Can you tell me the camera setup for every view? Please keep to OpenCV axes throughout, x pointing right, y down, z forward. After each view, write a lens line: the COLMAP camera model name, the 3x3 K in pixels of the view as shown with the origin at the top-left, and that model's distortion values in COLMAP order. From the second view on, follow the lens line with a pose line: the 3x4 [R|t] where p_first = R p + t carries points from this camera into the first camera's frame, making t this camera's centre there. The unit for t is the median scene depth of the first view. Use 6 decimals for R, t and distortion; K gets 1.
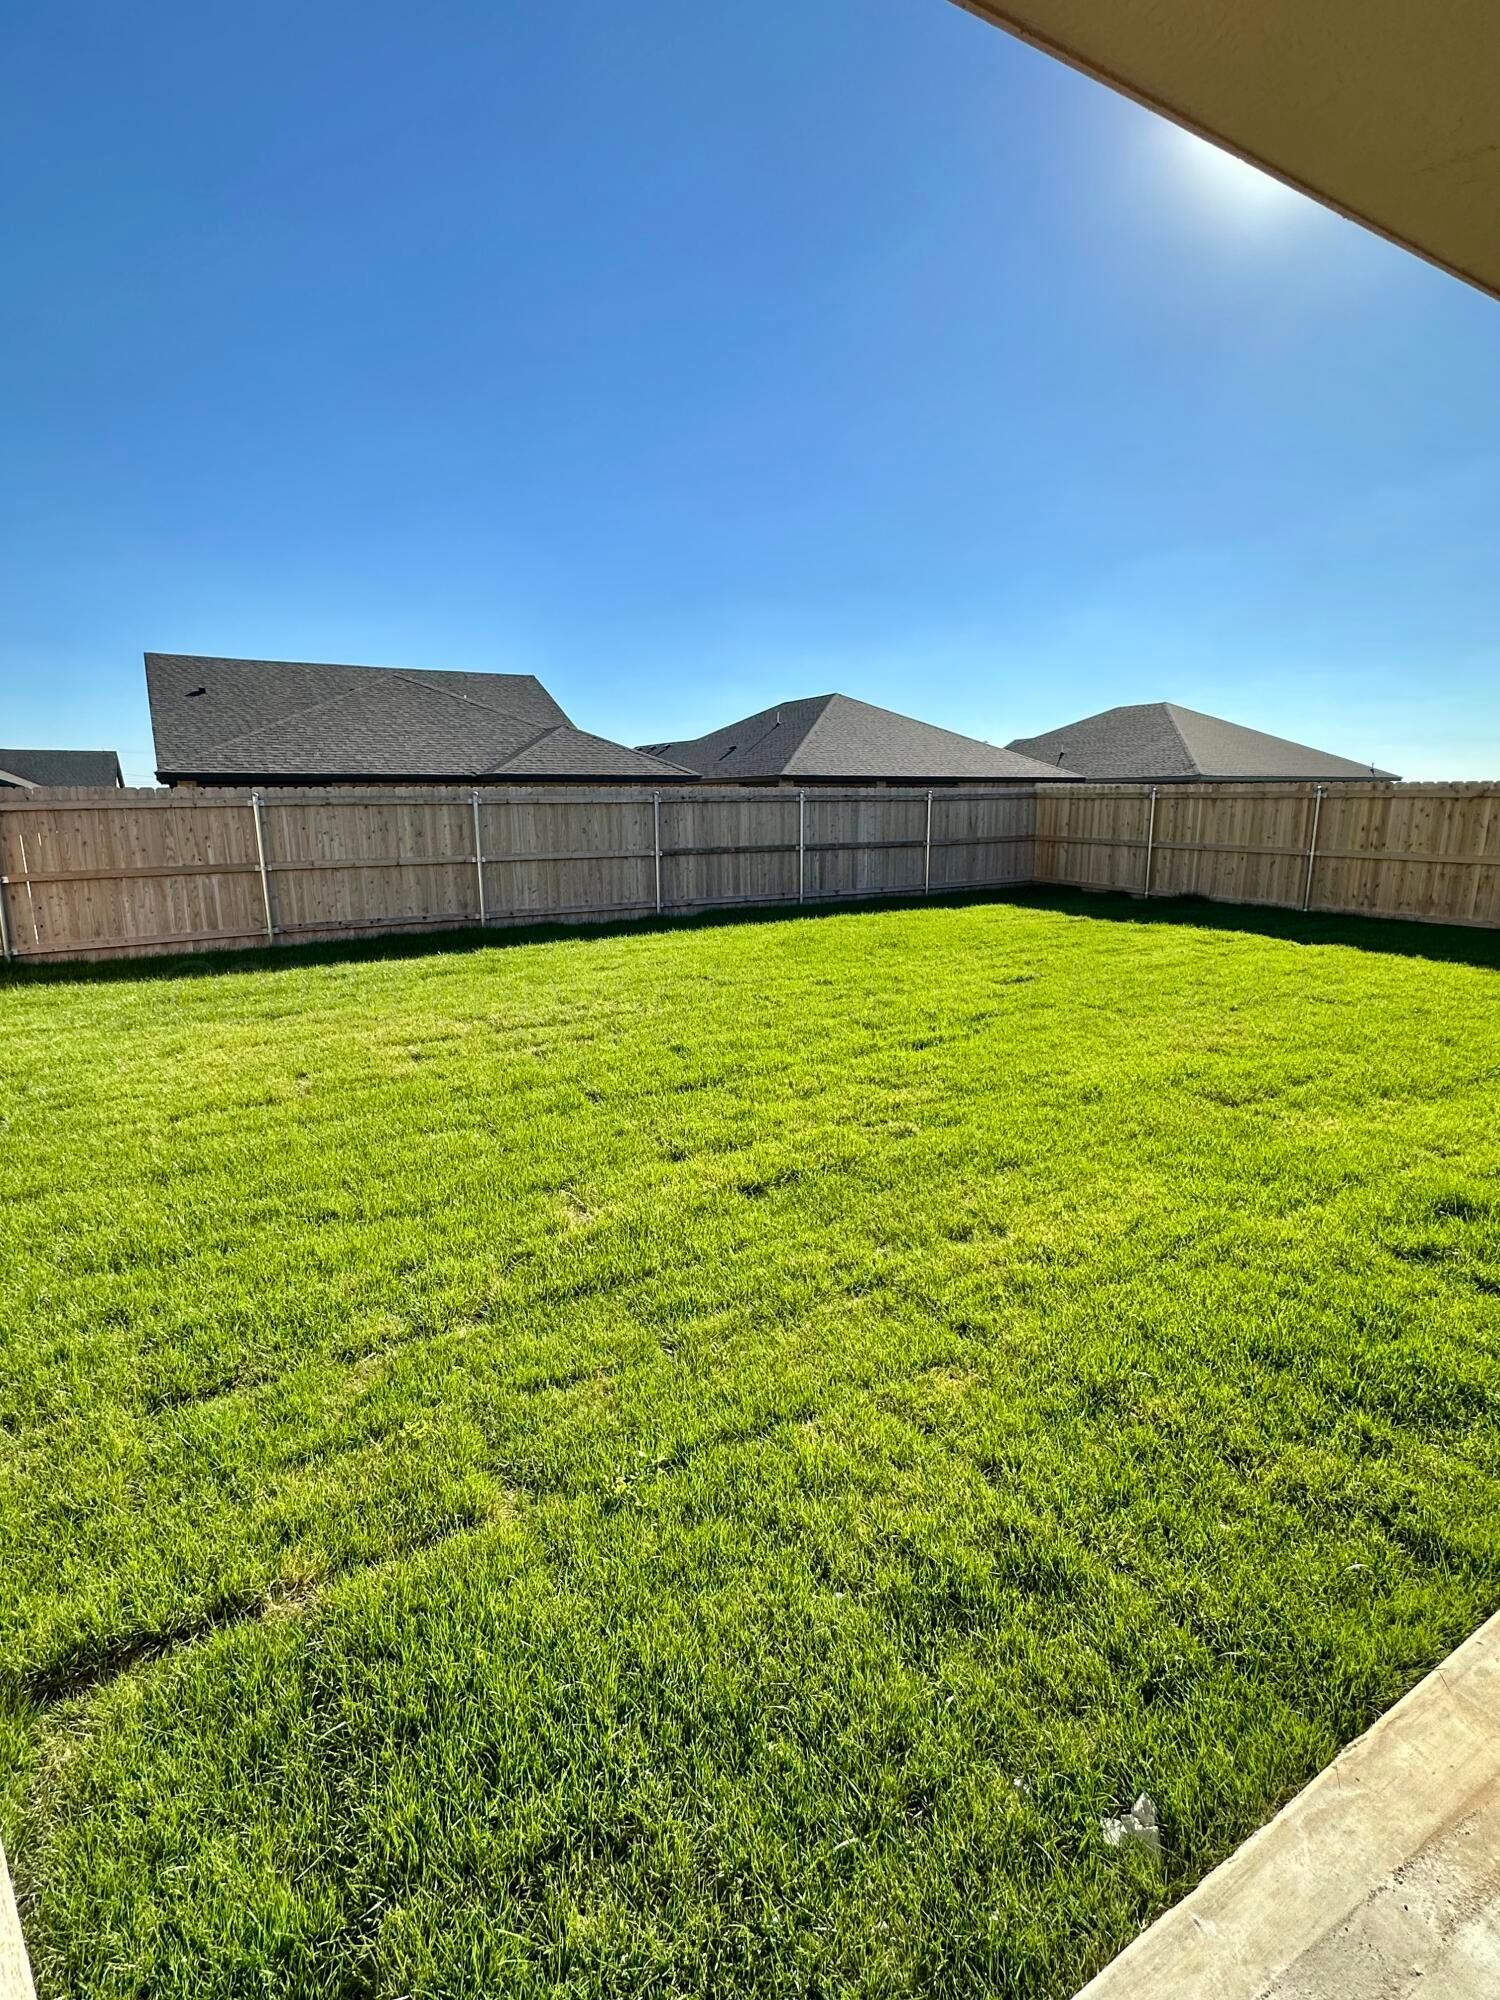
lens RADIAL K [[933.7, 0, 749.0], [0, 933.7, 1002.3], [0, 0, 1]] dist [0.000624, -0.000387]
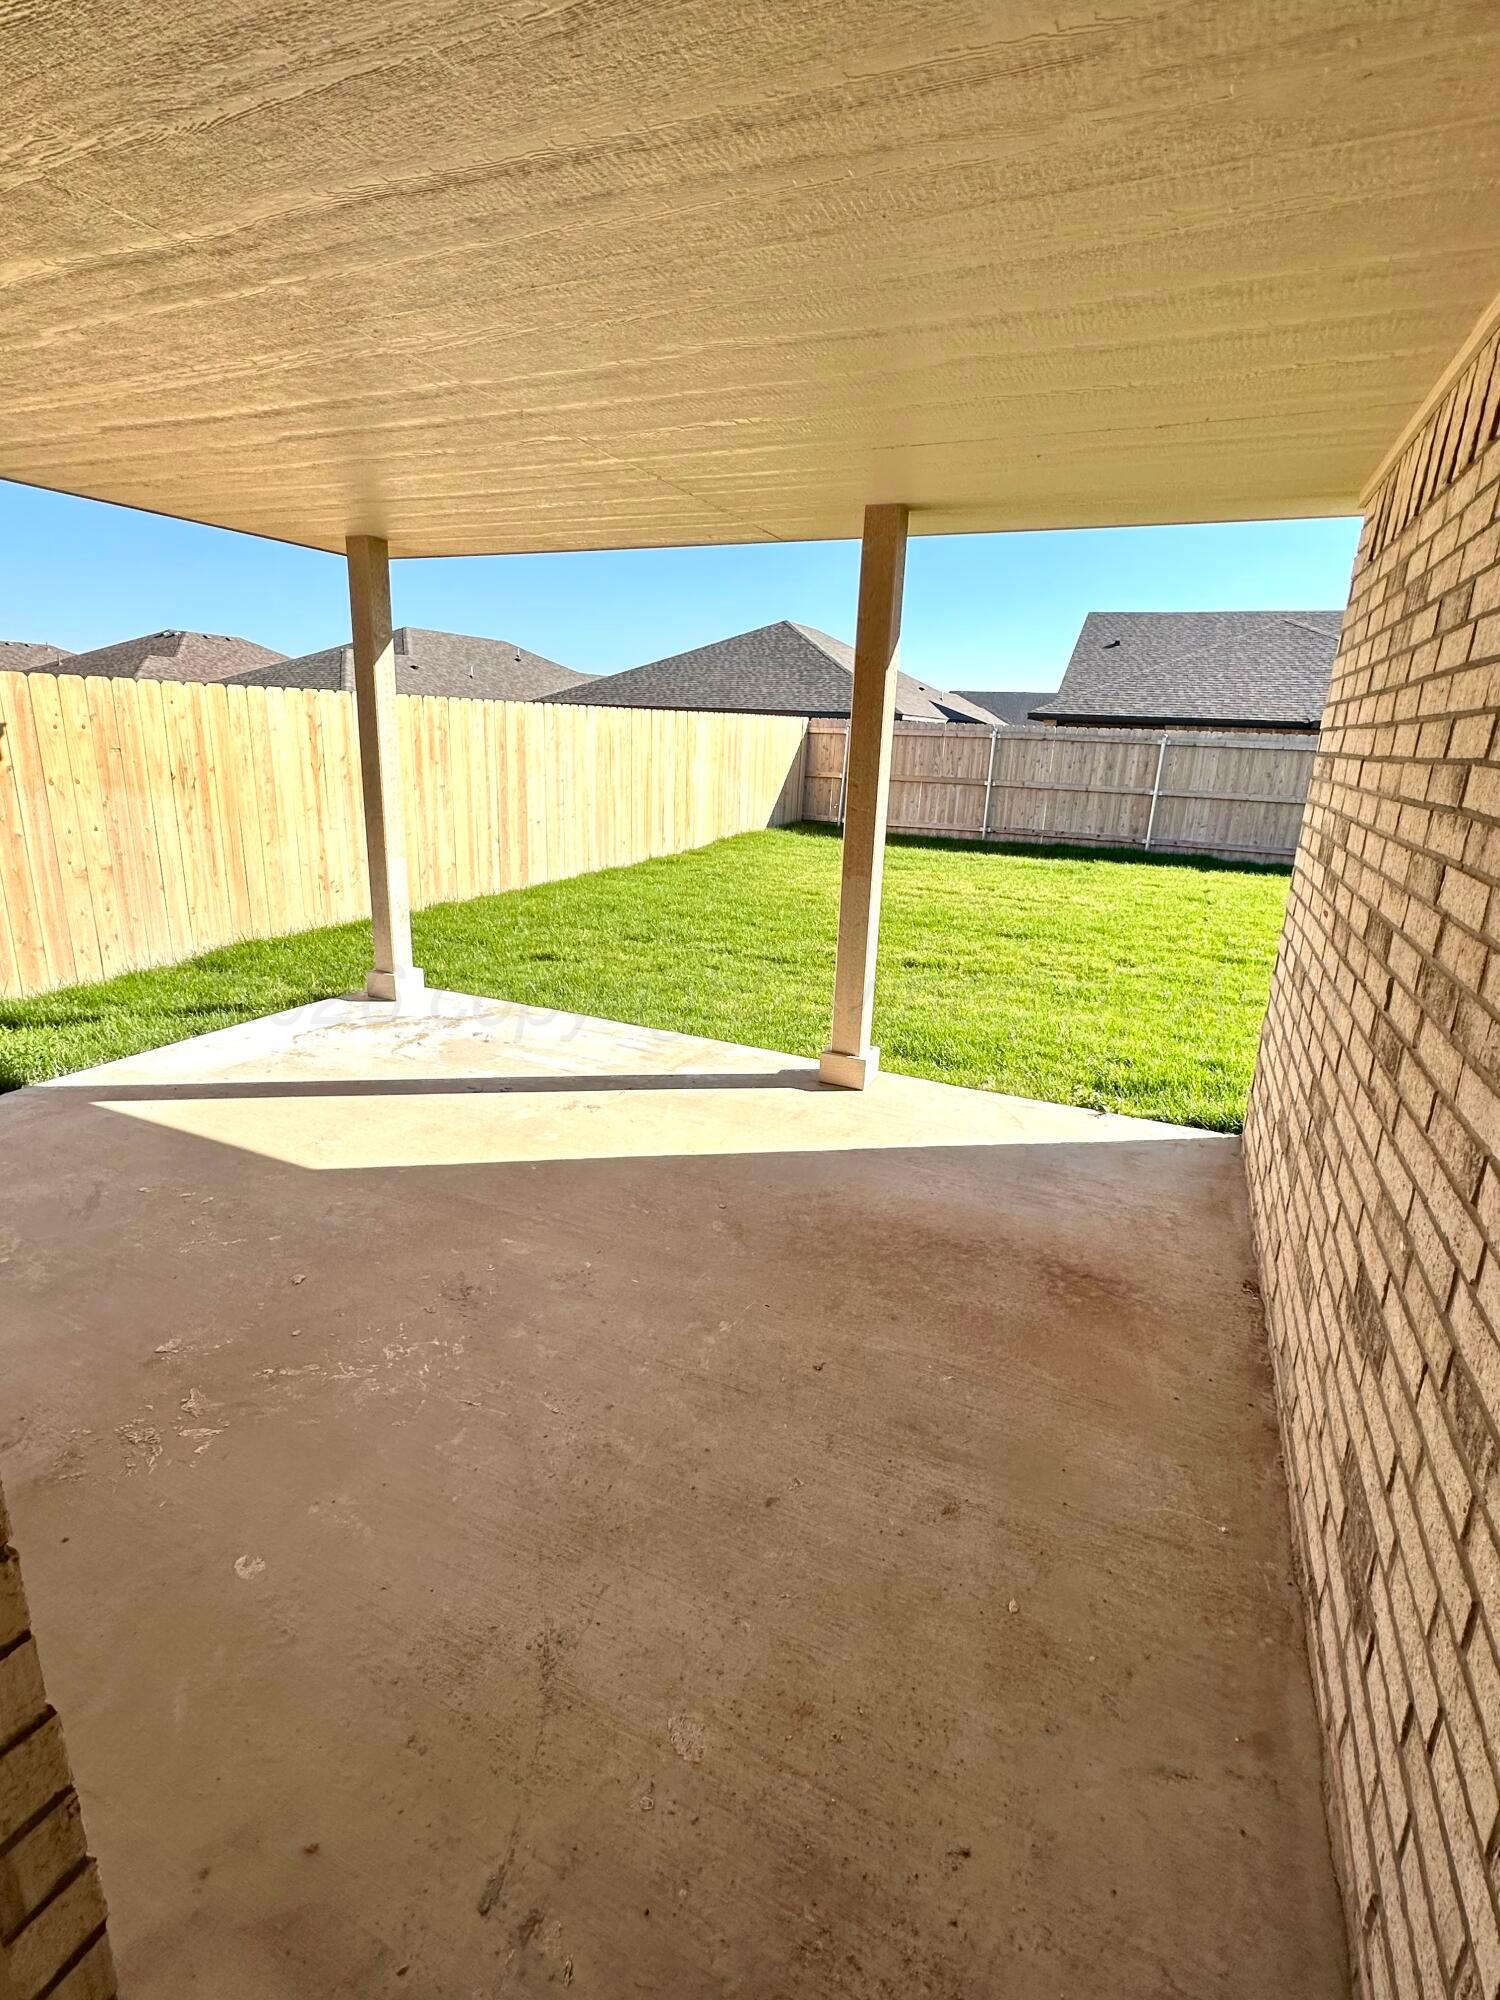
lens RADIAL K [[933.7, 0, 749.7], [0, 933.7, 1001.5], [0, 0, 1]] dist [0.000624, -0.000387]
pose [[0.581025, 0.257208, -0.772175, 0.396933], [-0.213977, 0.963650, 0.159979, 0.021563], [0.785254, 0.072276, 0.614941, -0.103971]]
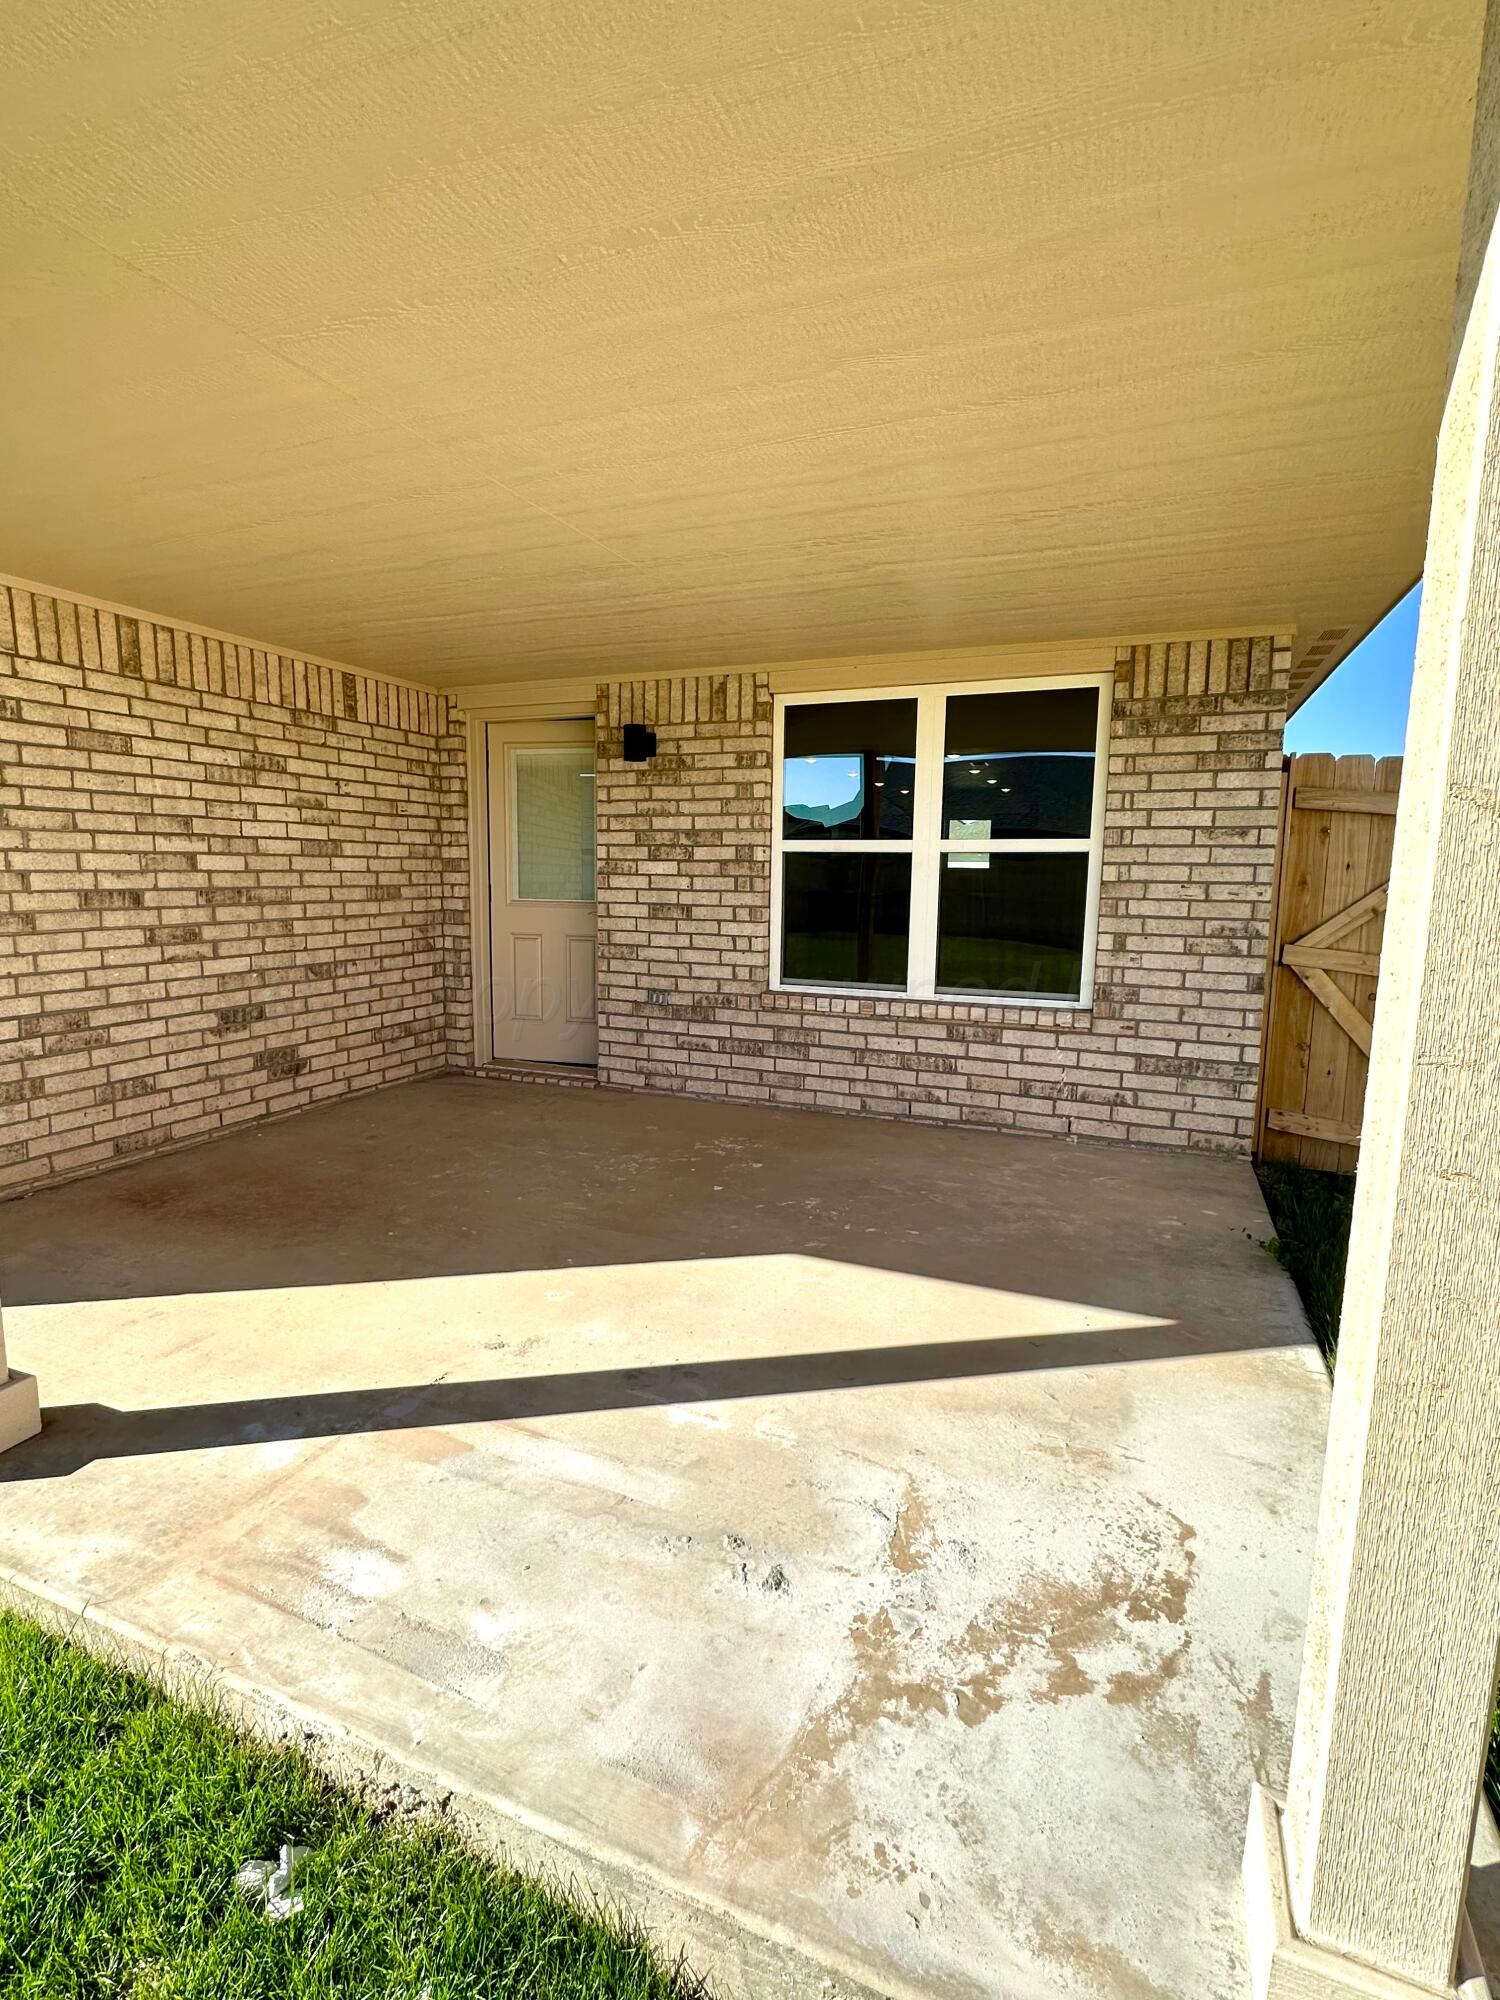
lens RADIAL K [[933.7, 0, 749.3], [0, 933.7, 1000.3], [0, 0, 1]] dist [0.000624, -0.000387]
pose [[-0.610955, -0.112646, 0.783610, -3.420437], [0.159867, 0.951878, 0.261479, -0.183575], [-0.775355, 0.285025, -0.563547, 1.626570]]
